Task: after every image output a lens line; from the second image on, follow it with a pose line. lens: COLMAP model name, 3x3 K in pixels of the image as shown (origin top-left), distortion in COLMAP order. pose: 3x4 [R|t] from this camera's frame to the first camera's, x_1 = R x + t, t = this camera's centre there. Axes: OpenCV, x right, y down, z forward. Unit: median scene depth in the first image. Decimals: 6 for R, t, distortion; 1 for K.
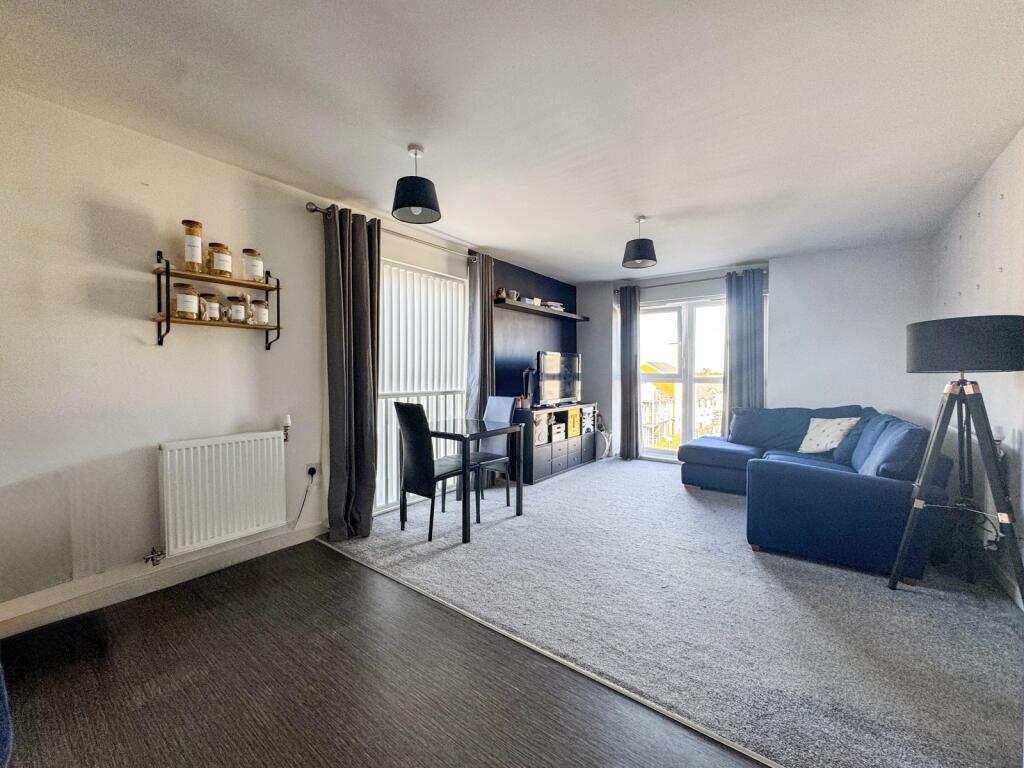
lens RADIAL K [[414.0, 0, 510.1], [0, 414.0, 380.4], [0, 0, 1]] dist [0.011676, 0.000073]
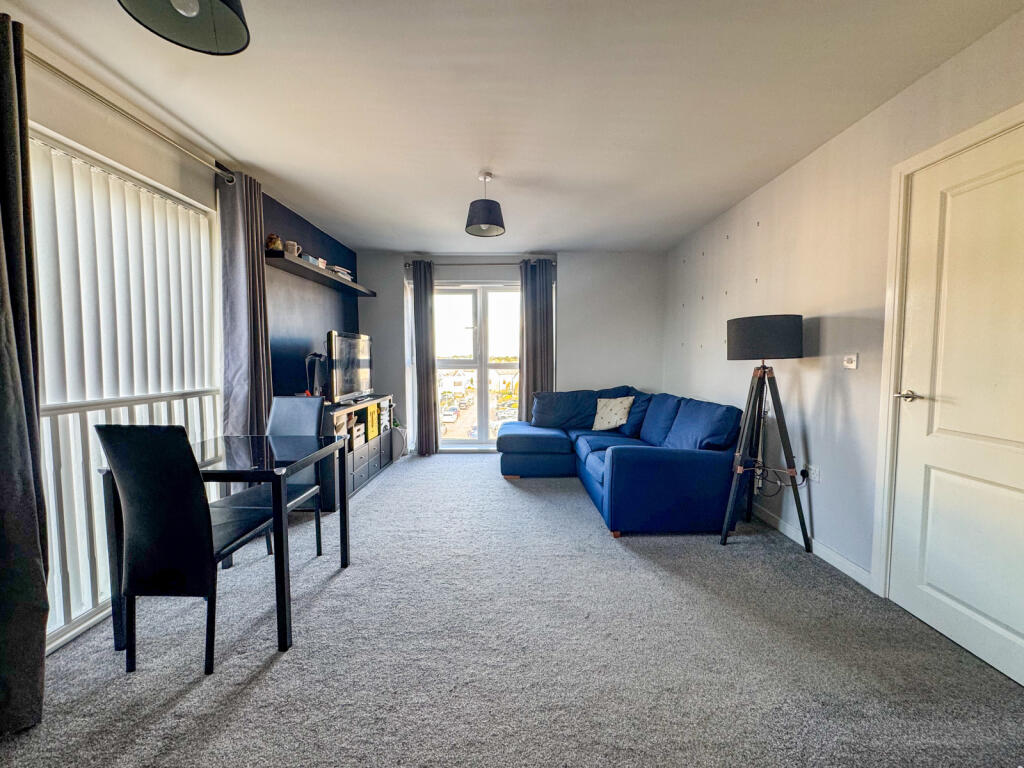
lens RADIAL K [[409.9, 0, 507.5], [0, 409.9, 381.8], [0, 0, 1]] dist [-0.000539, 0.000185]
pose [[0.803266, -0.038293, 0.594389, -0.129180], [0.013222, 0.998832, 0.046481, -0.010377], [-0.595474, -0.029478, 0.802834, 0.243831]]
